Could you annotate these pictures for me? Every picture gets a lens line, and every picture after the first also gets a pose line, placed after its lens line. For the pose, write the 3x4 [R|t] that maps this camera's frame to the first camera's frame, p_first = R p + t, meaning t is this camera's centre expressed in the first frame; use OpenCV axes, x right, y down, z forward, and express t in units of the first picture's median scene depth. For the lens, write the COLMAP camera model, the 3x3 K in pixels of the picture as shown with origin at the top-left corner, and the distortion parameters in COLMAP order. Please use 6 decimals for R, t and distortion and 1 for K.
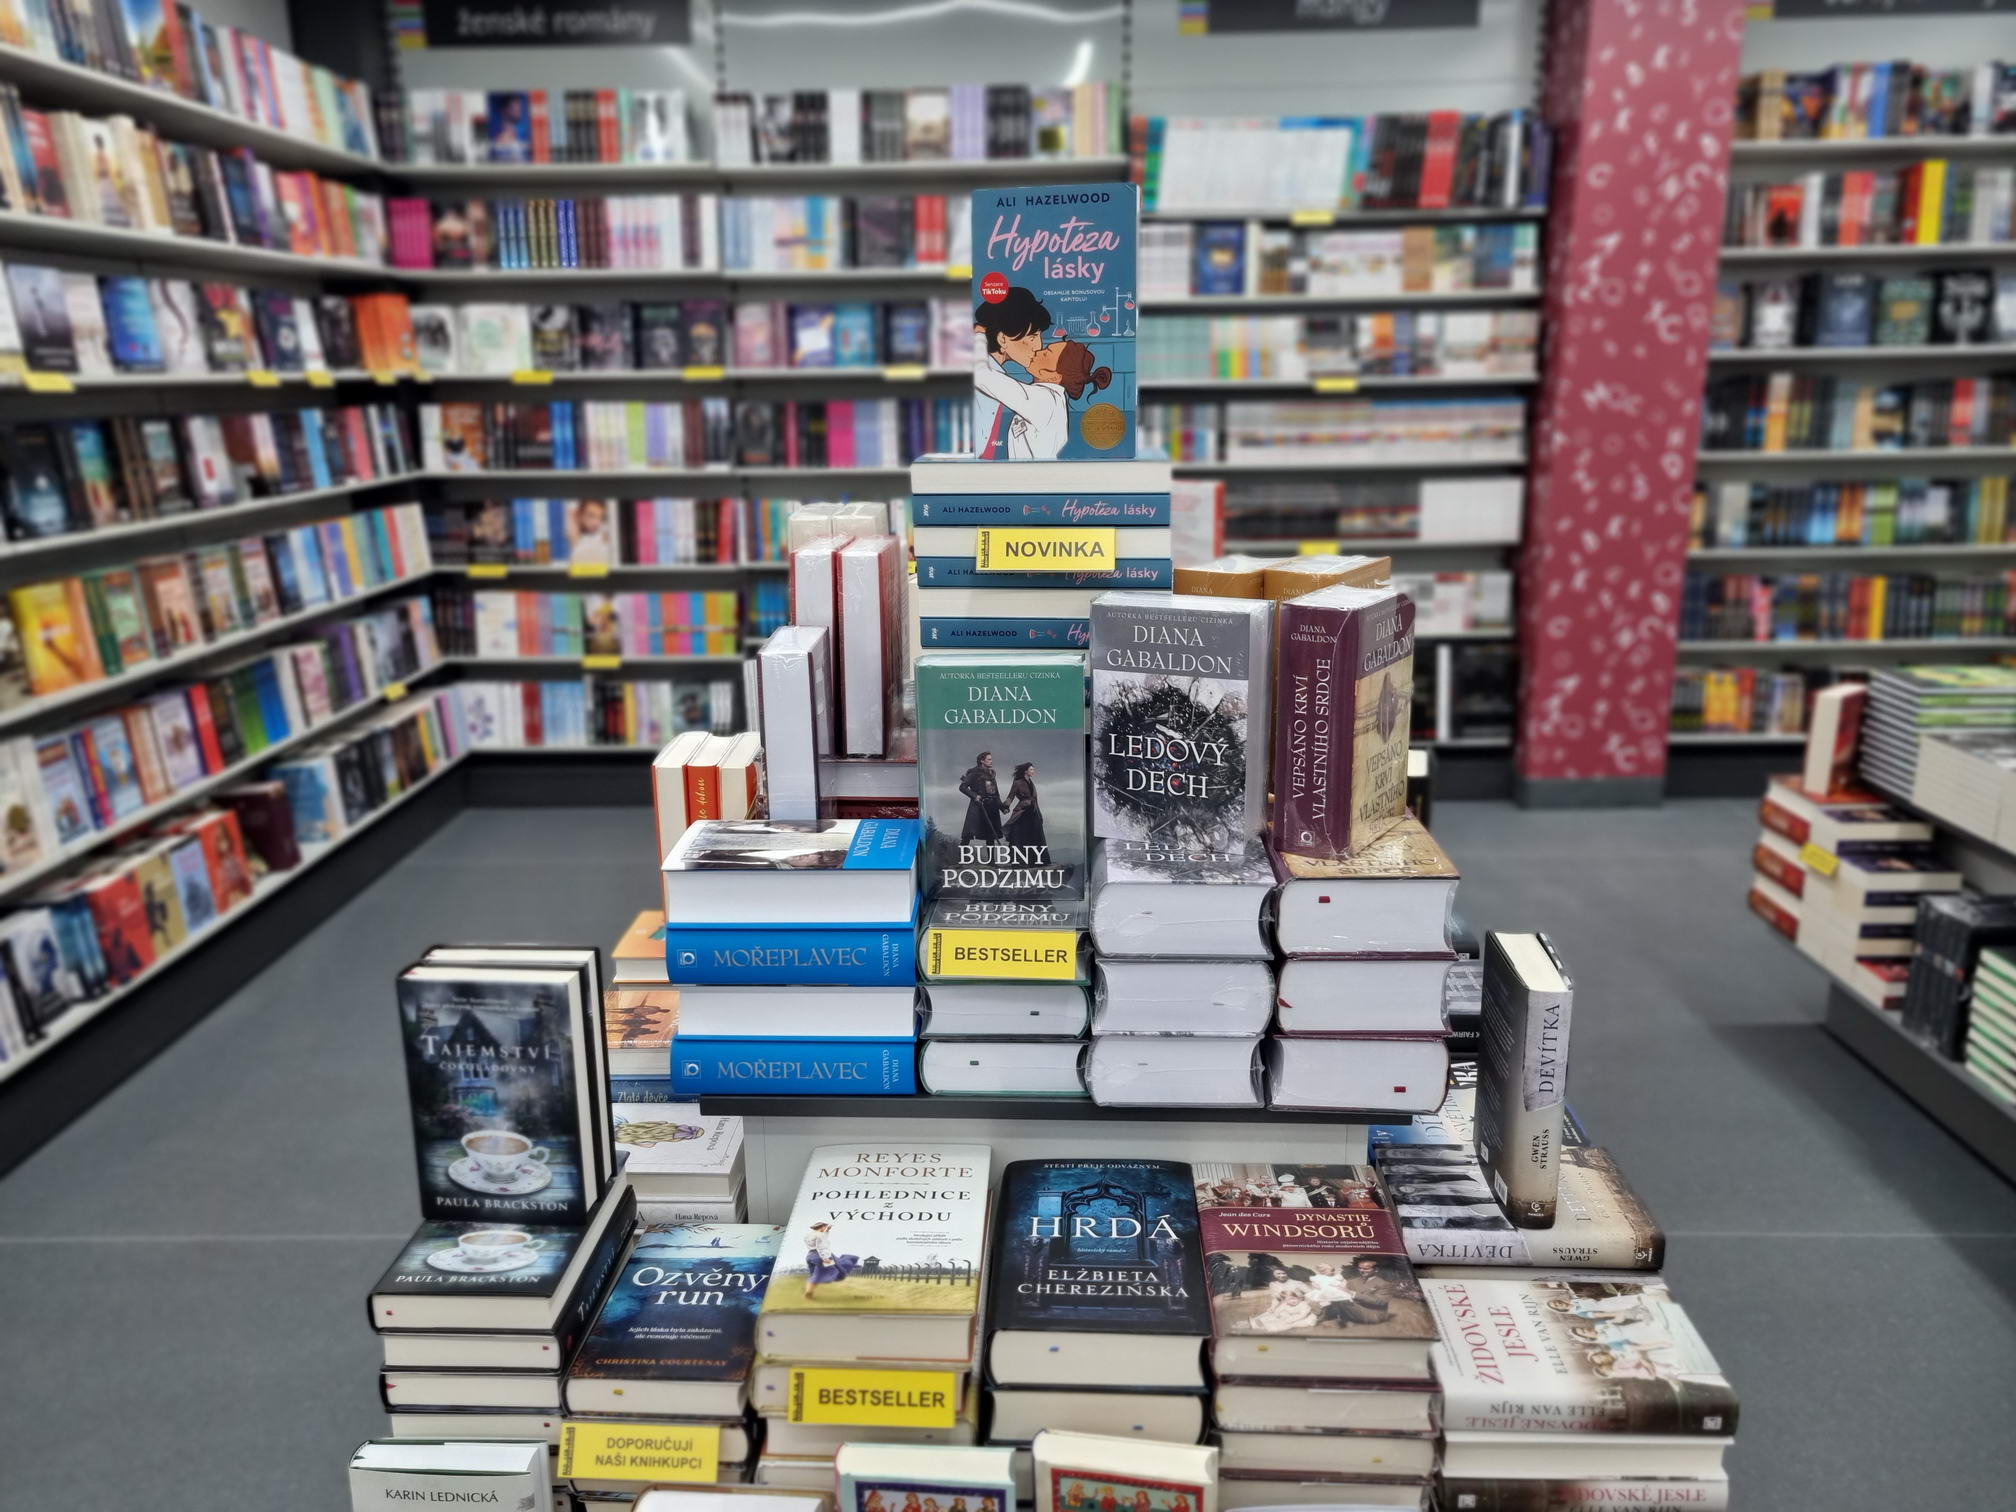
lens RADIAL K [[1514.8, 0, 982.3], [0, 1514.8, 764.3], [0, 0, 1]] dist [0.037319, -0.005155]
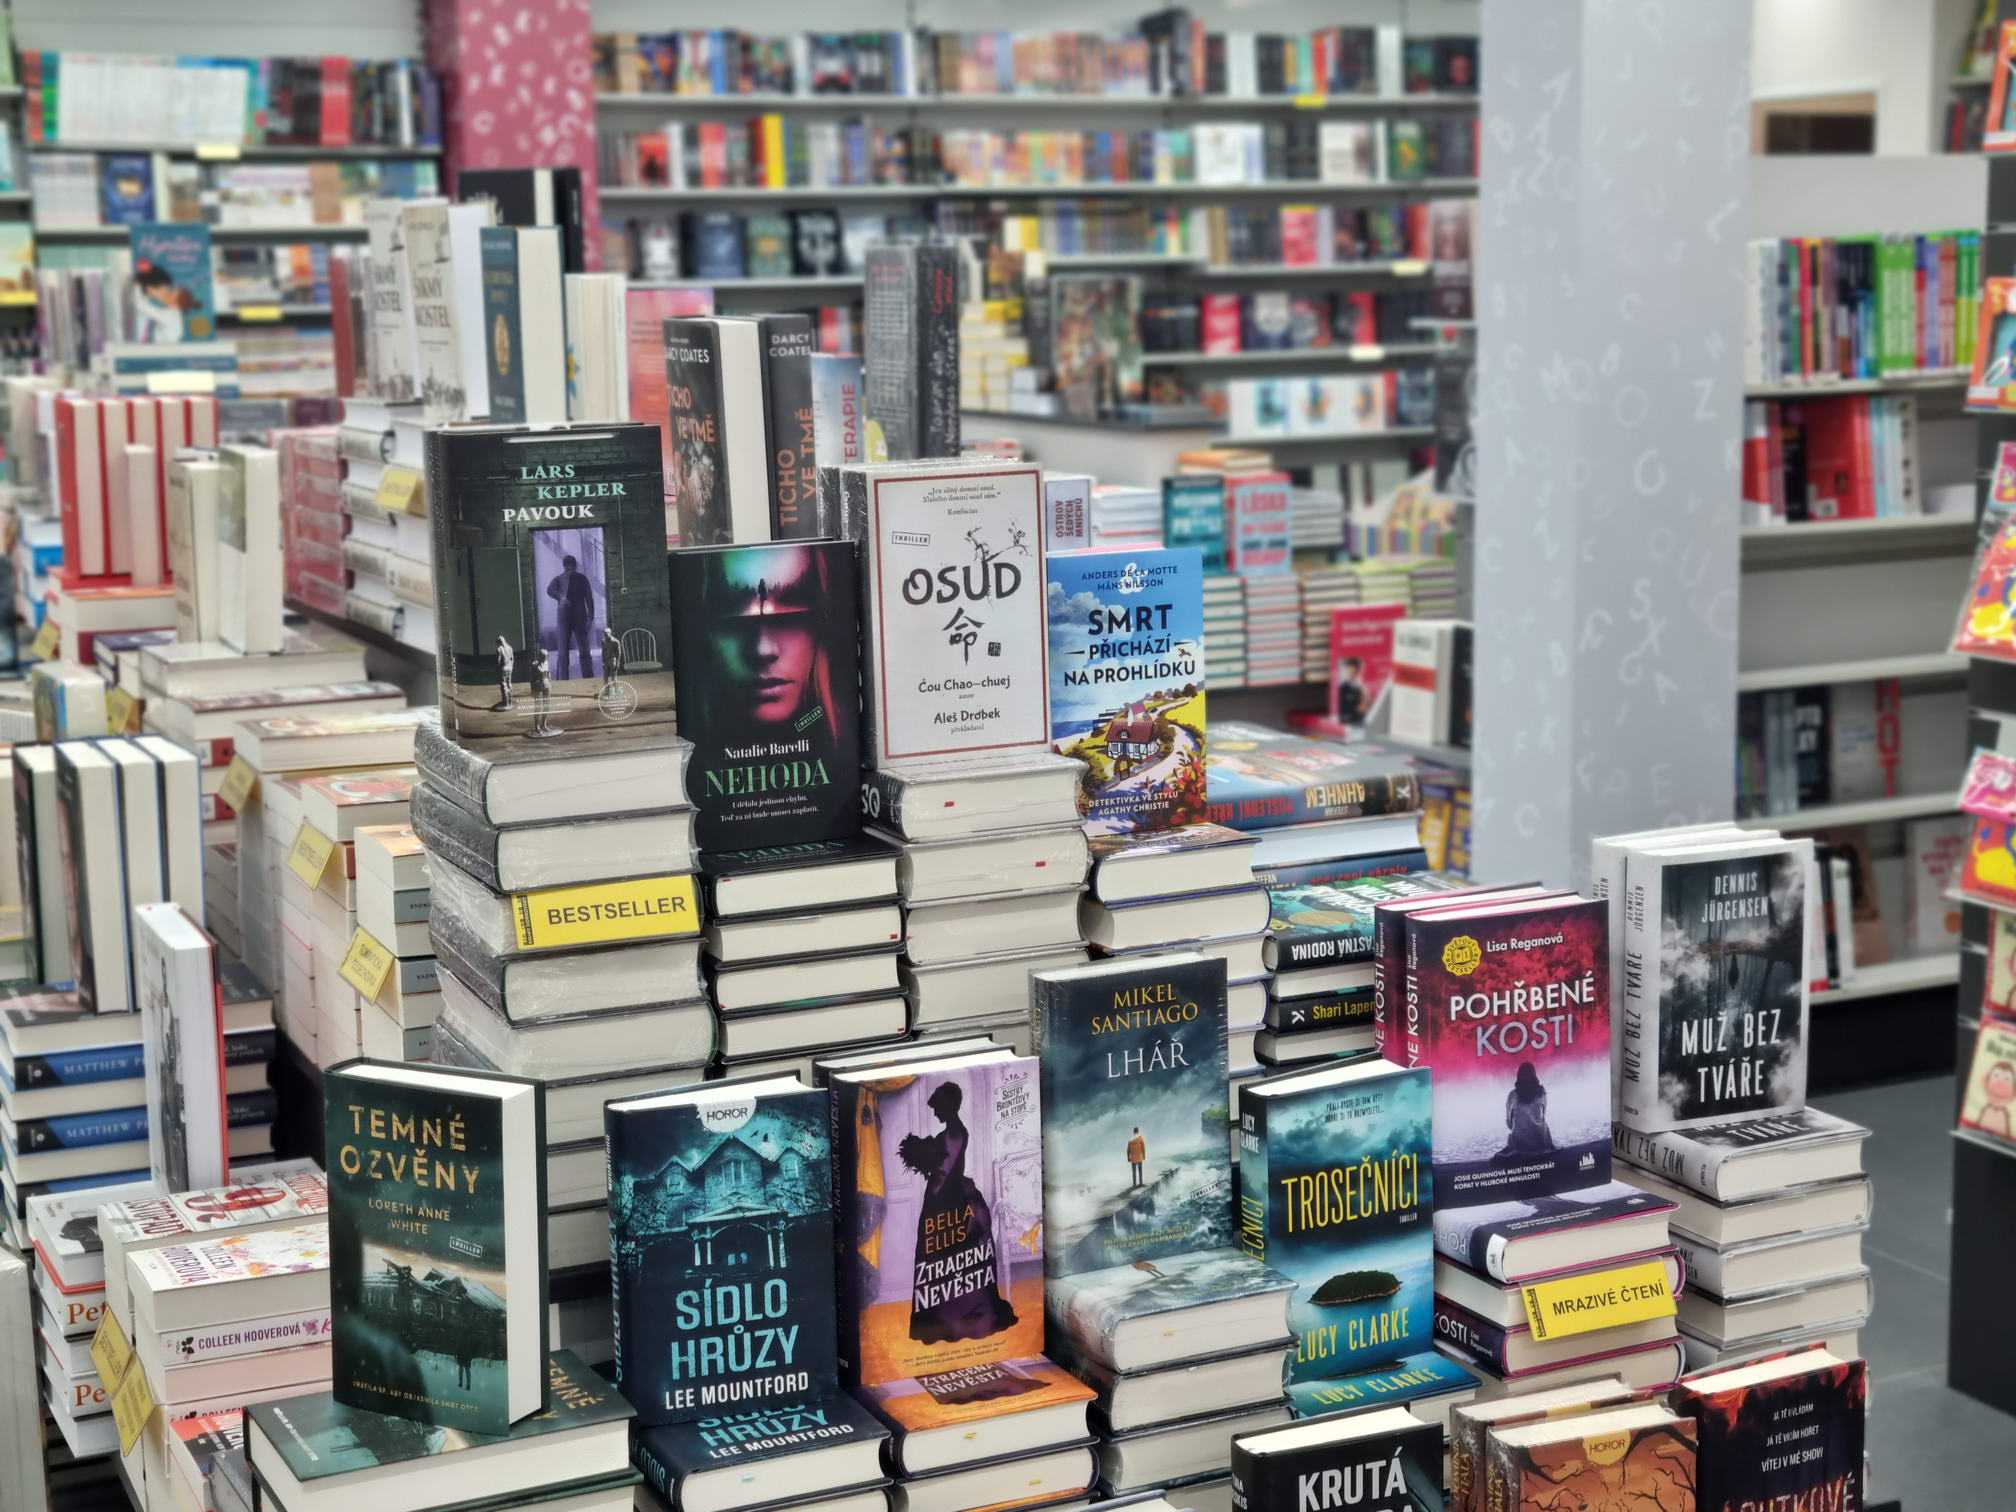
lens RADIAL K [[3072.9, 0, 982.2], [0, 3072.9, 756.1], [0, 0, 1]] dist [0.042342, 0.006402]
pose [[0.889705, -0.075706, 0.450215, -0.278850], [0.122436, 0.989597, -0.075548, 0.249250], [-0.439812, 0.122338, 0.889718, -0.974258]]
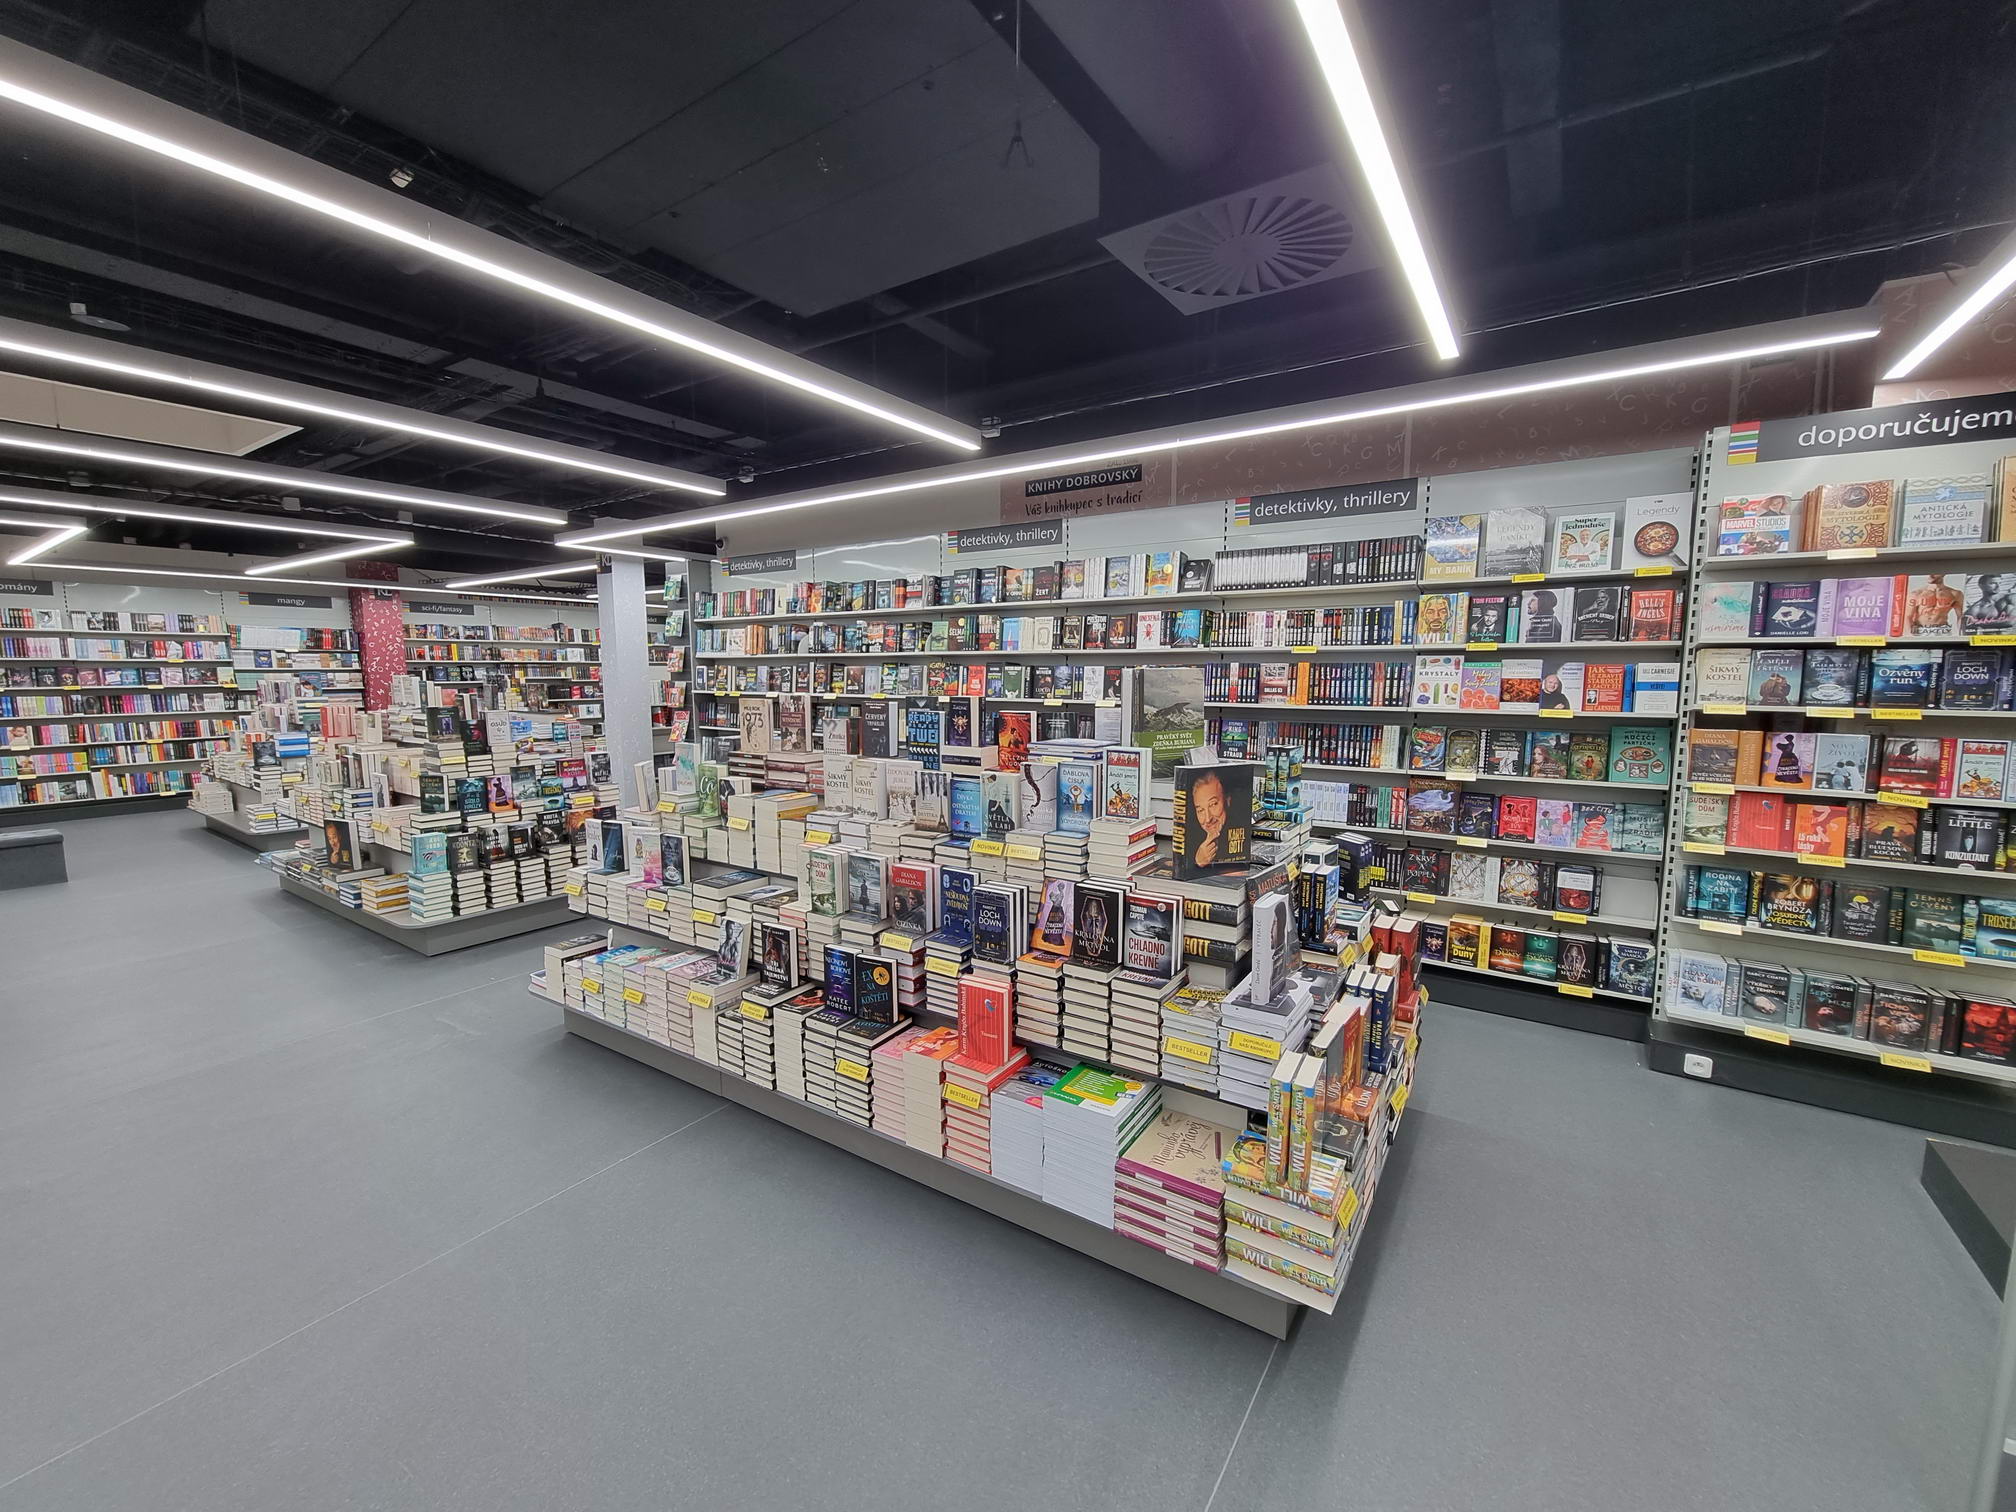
lens RADIAL K [[827.8, 0, 1011.8], [0, 827.8, 764.2], [0, 0, 1]] dist [0.000284, -0.000787]
pose [[0.535210, -0.083588, 0.840573, -0.634794], [0.209730, 0.977082, -0.036376, 0.422816], [-0.818269, 0.195762, 0.540475, -1.705100]]
